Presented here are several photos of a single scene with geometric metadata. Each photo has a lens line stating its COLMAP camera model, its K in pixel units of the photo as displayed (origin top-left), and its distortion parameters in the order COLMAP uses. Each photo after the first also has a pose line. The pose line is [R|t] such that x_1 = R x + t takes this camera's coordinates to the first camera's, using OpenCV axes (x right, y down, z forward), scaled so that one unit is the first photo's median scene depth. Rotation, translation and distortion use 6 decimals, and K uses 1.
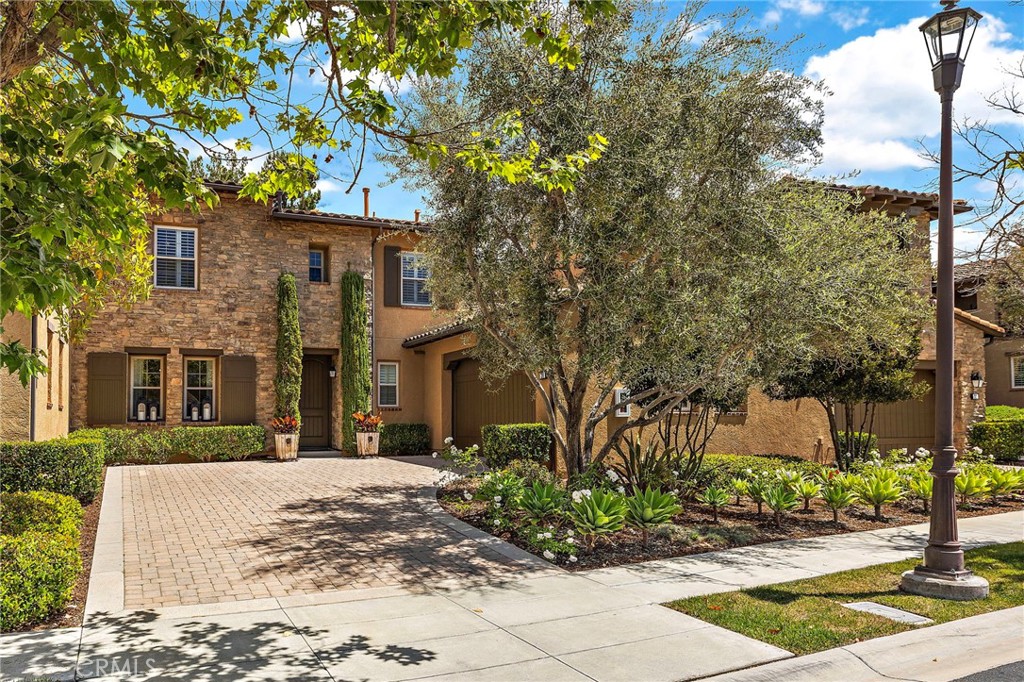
lens RADIAL K [[918.4, 0, 512.5], [0, 918.4, 343.4], [0, 0, 1]] dist [0.001585, 0.001469]
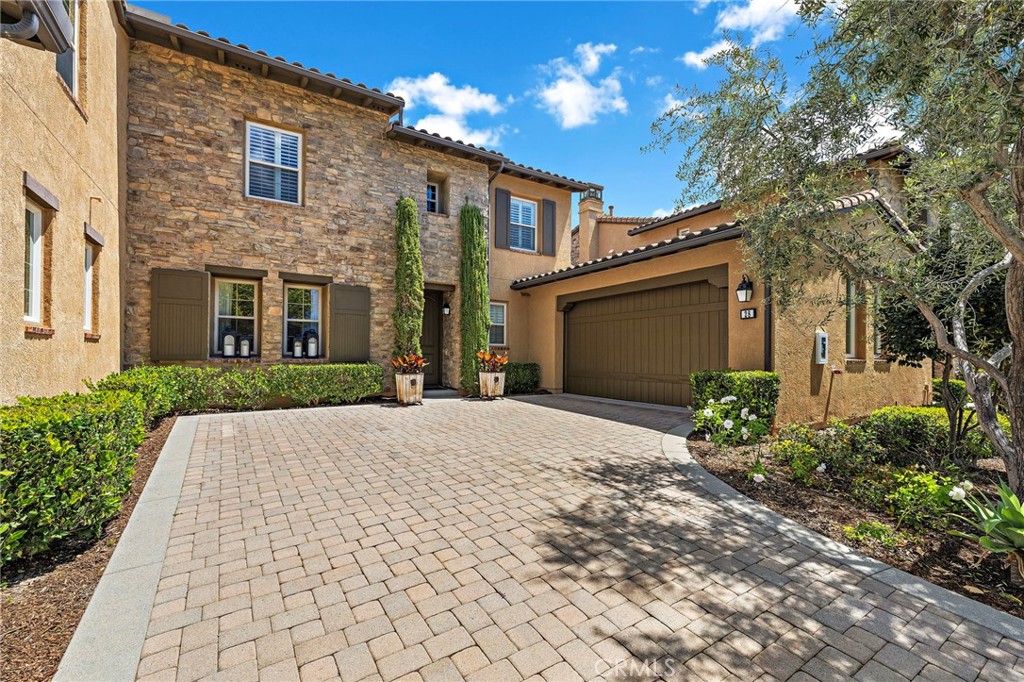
lens RADIAL K [[419.4, 0, 509.9], [0, 419.4, 339.9], [0, 0, 1]] dist [0.007560, 0.000065]
pose [[0.982241, 0.024590, 0.186003, -0.221655], [-0.034421, 0.998165, 0.049810, 0.040980], [-0.184437, -0.055327, 0.981286, 0.570713]]
